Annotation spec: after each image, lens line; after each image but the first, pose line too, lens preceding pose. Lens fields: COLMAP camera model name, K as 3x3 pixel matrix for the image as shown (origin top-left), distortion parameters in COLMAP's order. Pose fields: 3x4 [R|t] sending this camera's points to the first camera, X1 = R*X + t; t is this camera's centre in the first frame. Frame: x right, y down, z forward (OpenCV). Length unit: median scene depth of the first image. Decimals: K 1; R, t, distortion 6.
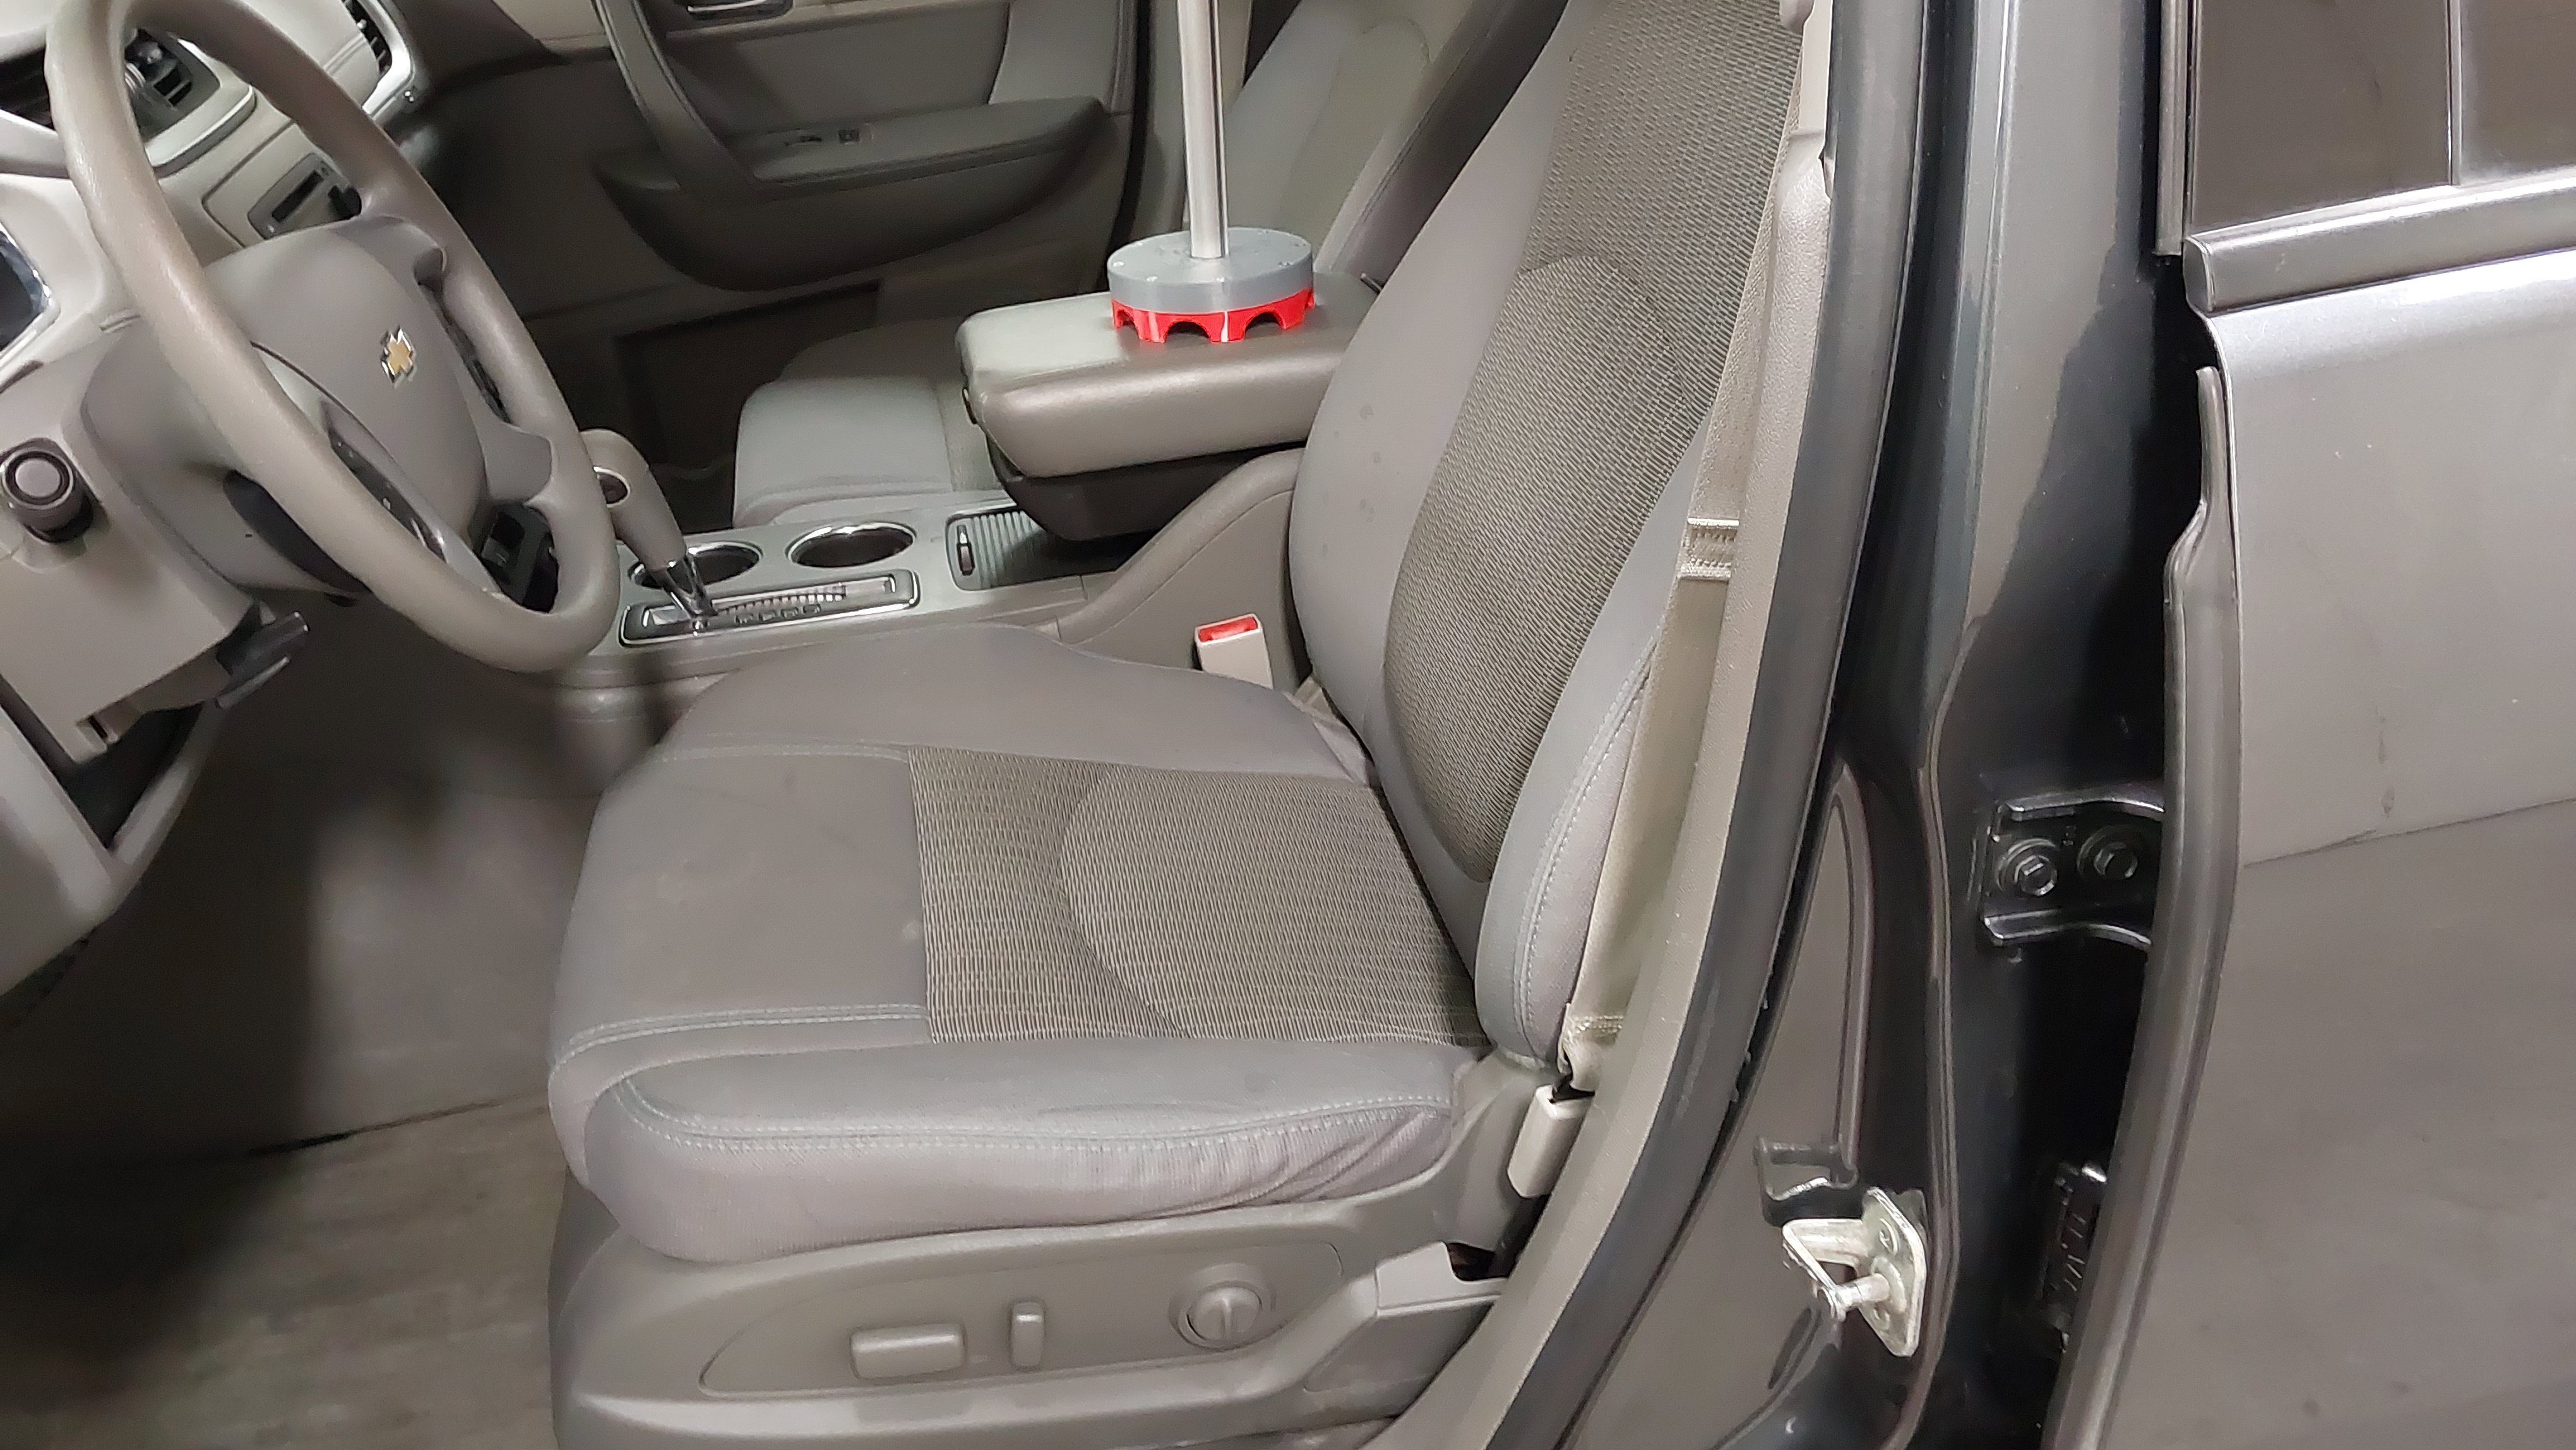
lens RADIAL K [[2009.1, 0, 1284.3], [0, 2009.1, 727.6], [0, 0, 1]] dist [-0.003412, 0.008085]
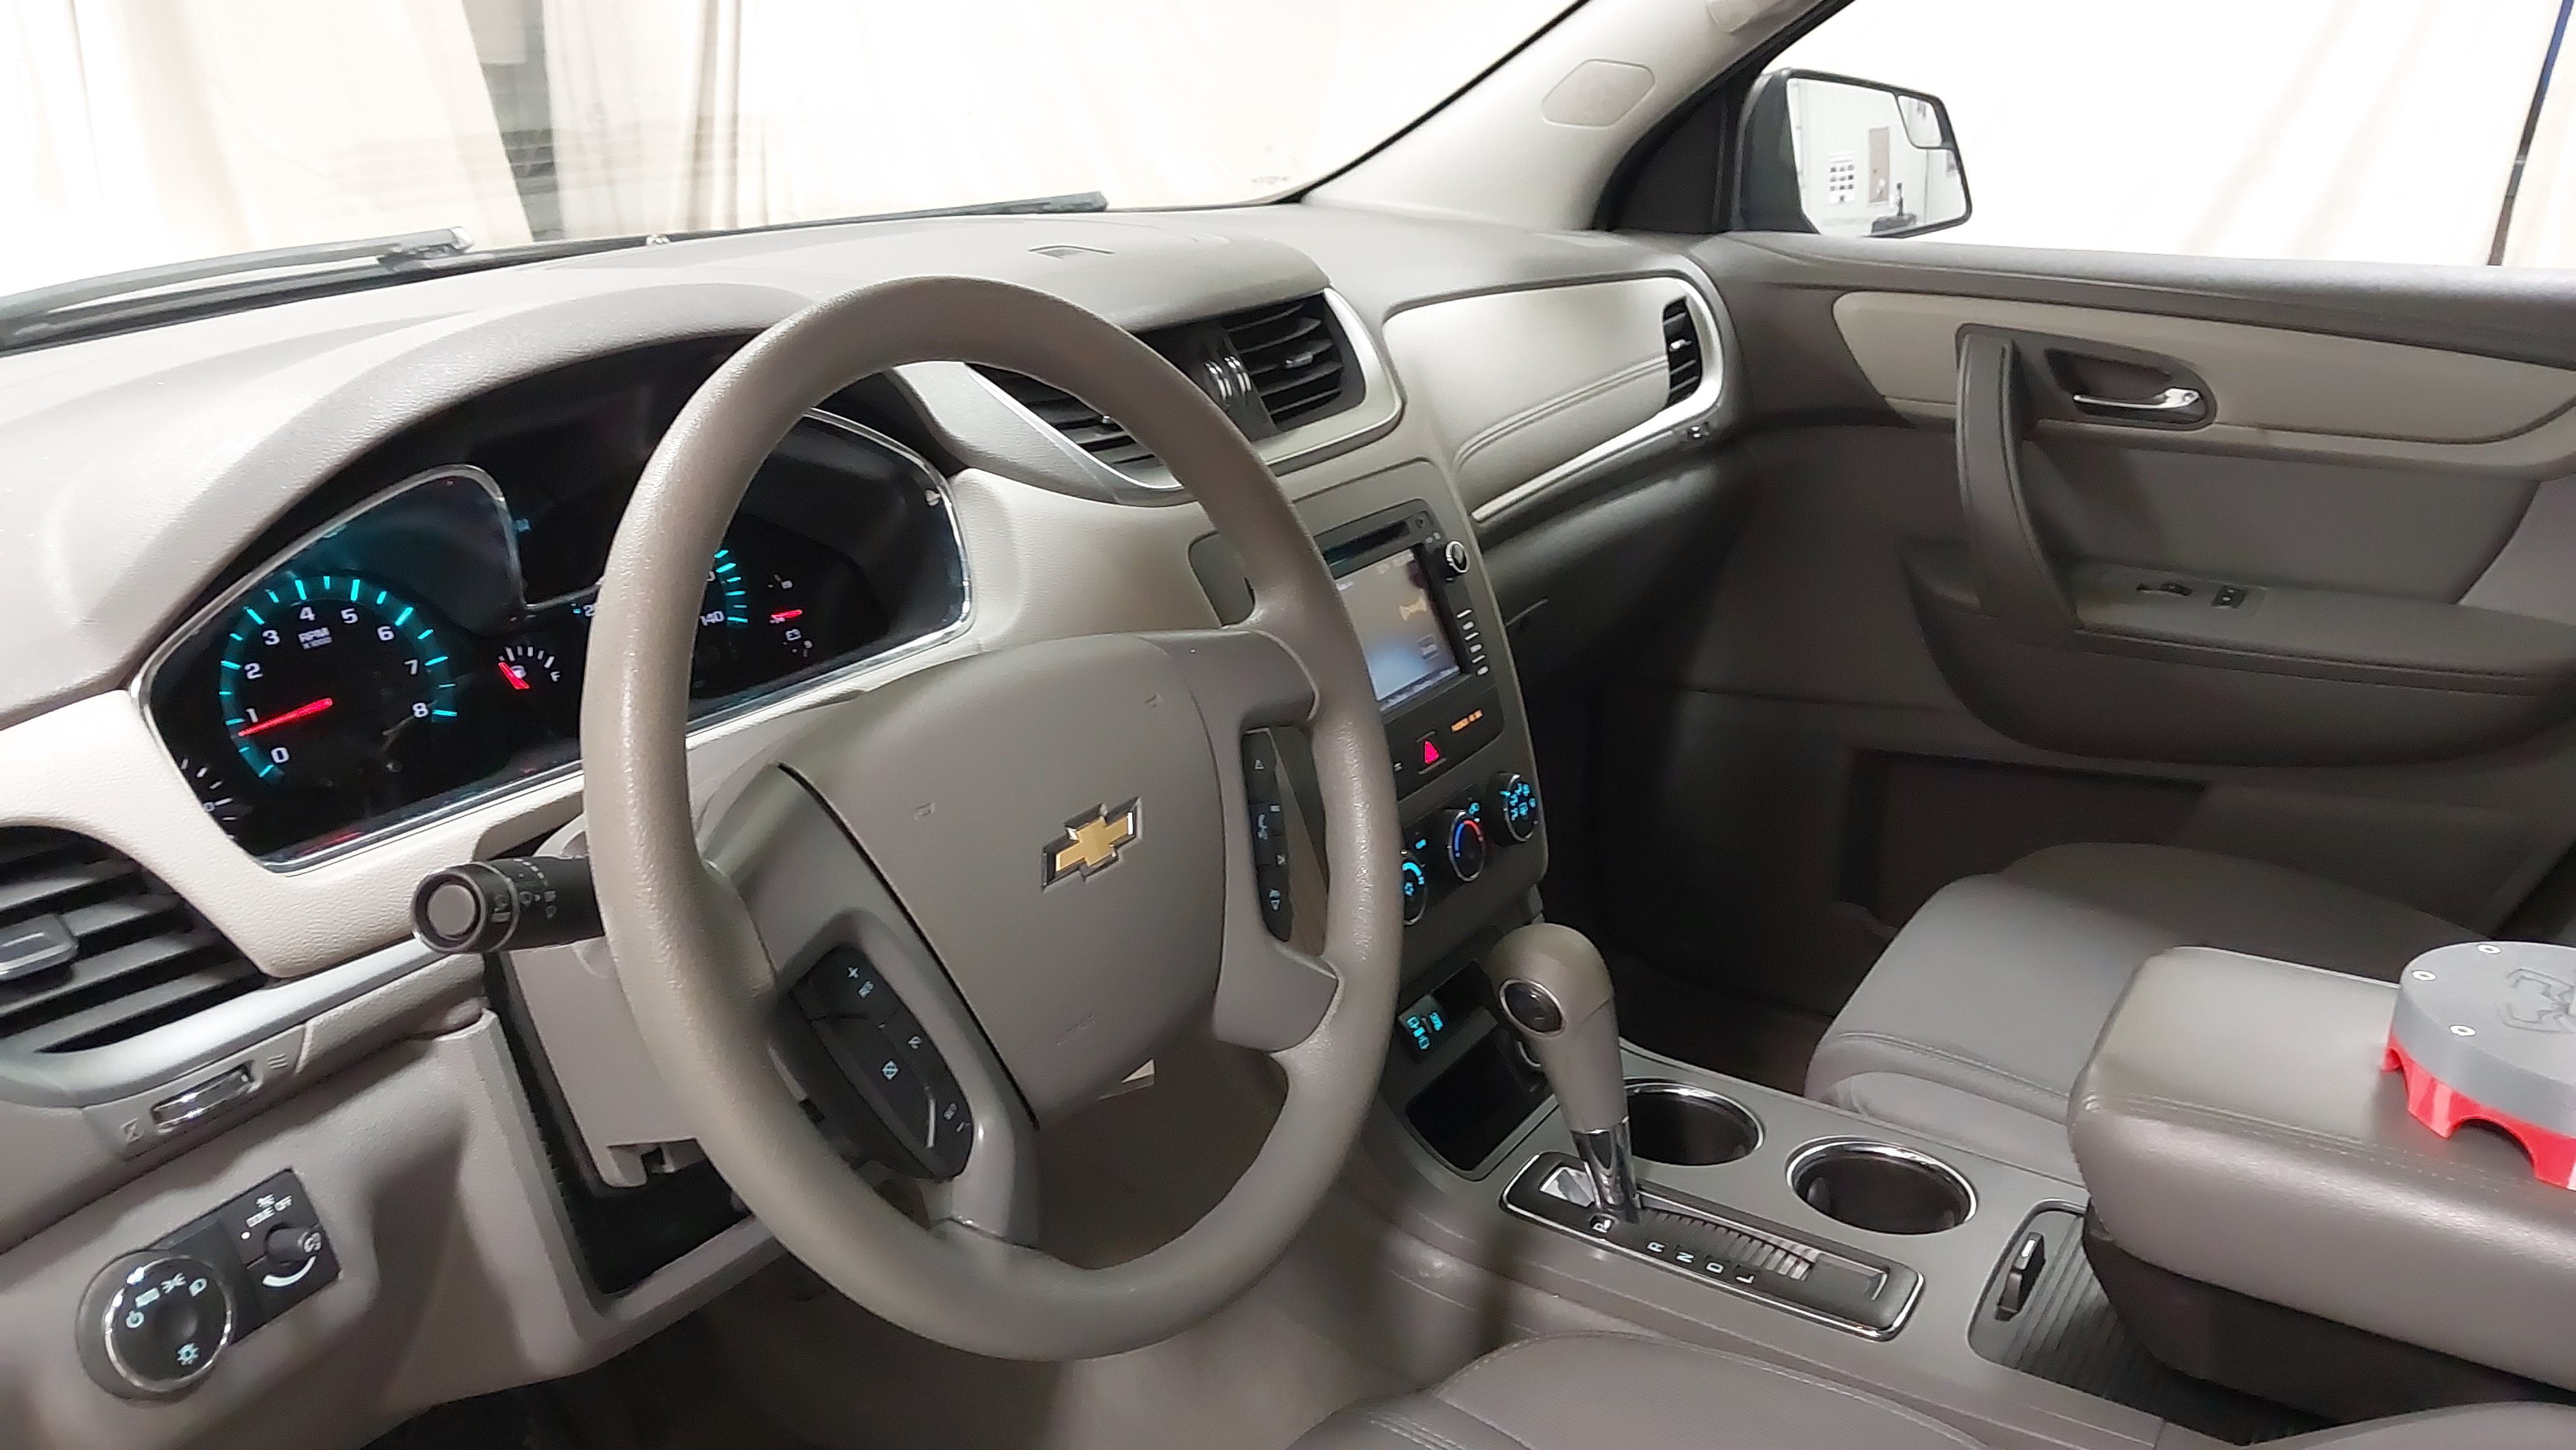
lens RADIAL K [[2009.1, 0, 1288.2], [0, 2009.1, 718.2], [0, 0, 1]] dist [-0.003412, 0.008085]
pose [[0.703211, 0.299611, -0.644769, 0.032052], [-0.382785, 0.923763, 0.011772, -0.147615], [0.599141, 0.238529, 0.764286, 0.273167]]
